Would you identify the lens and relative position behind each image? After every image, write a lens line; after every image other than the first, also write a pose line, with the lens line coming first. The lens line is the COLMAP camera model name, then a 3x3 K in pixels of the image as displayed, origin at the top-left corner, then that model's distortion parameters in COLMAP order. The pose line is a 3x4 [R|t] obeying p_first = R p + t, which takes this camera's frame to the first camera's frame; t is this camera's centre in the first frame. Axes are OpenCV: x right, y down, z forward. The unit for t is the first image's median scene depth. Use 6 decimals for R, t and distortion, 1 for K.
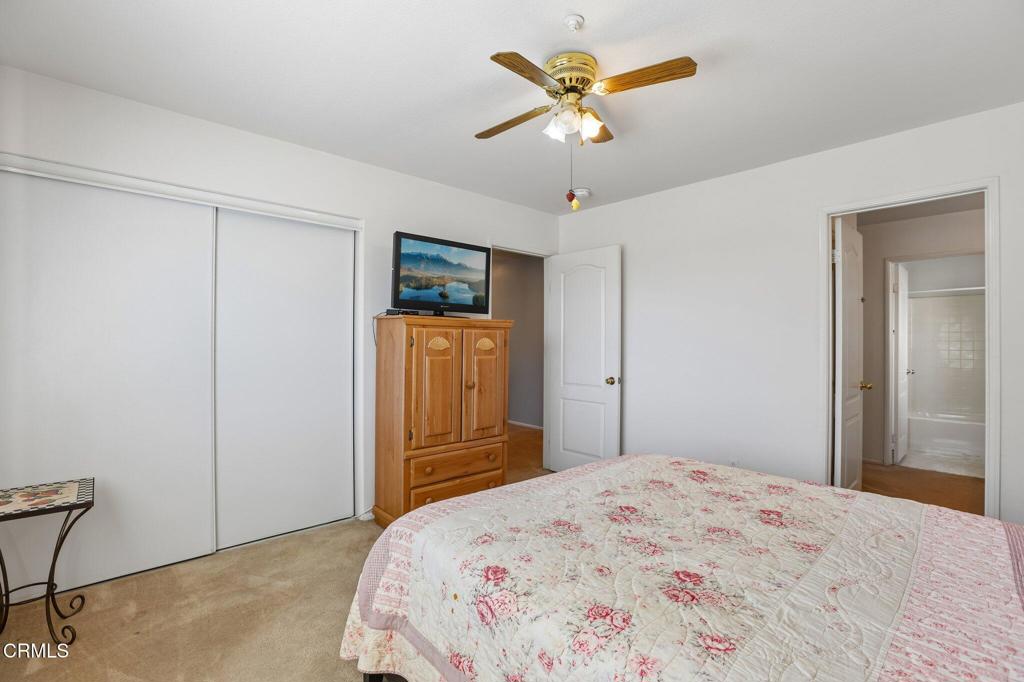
lens RADIAL K [[466.3, 0, 512.0], [0, 466.3, 341.0], [0, 0, 1]] dist [-0.044861, 0.012954]
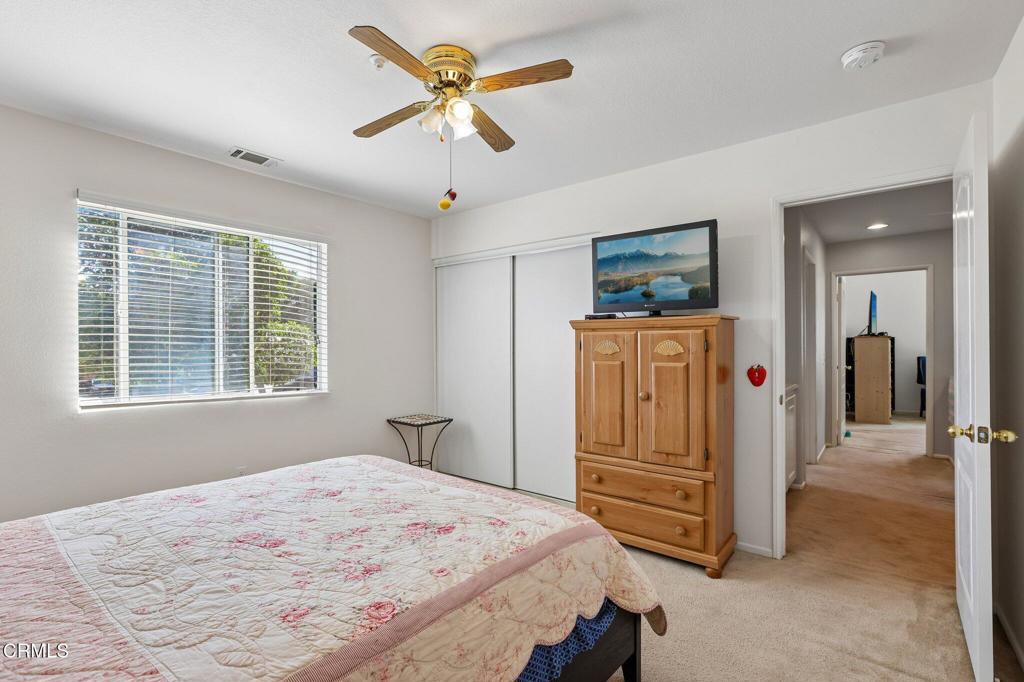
lens RADIAL K [[461.0, 0, 512.0], [0, 461.0, 341.0], [0, 0, 1]] dist [-0.048726, 0.013243]
pose [[0.166049, -0.020889, -0.985896, 0.694609], [-0.000691, 0.999773, -0.021300, 0.010833], [0.986117, 0.004218, 0.165997, 0.616987]]
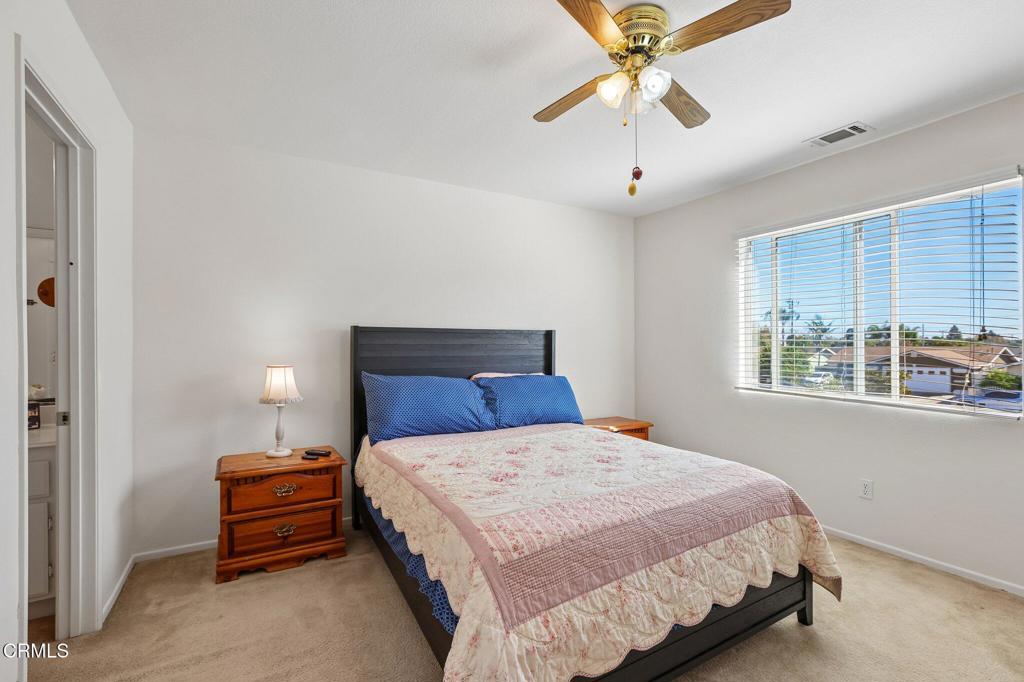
lens RADIAL K [[466.3, 0, 512.0], [0, 466.3, 341.0], [0, 0, 1]] dist [-0.044861, 0.012954]
pose [[-0.976882, 0.001198, 0.213774, 0.109222], [-0.001140, 0.999941, -0.010815, 0.007985], [-0.213774, -0.010808, -0.976823, 1.207619]]
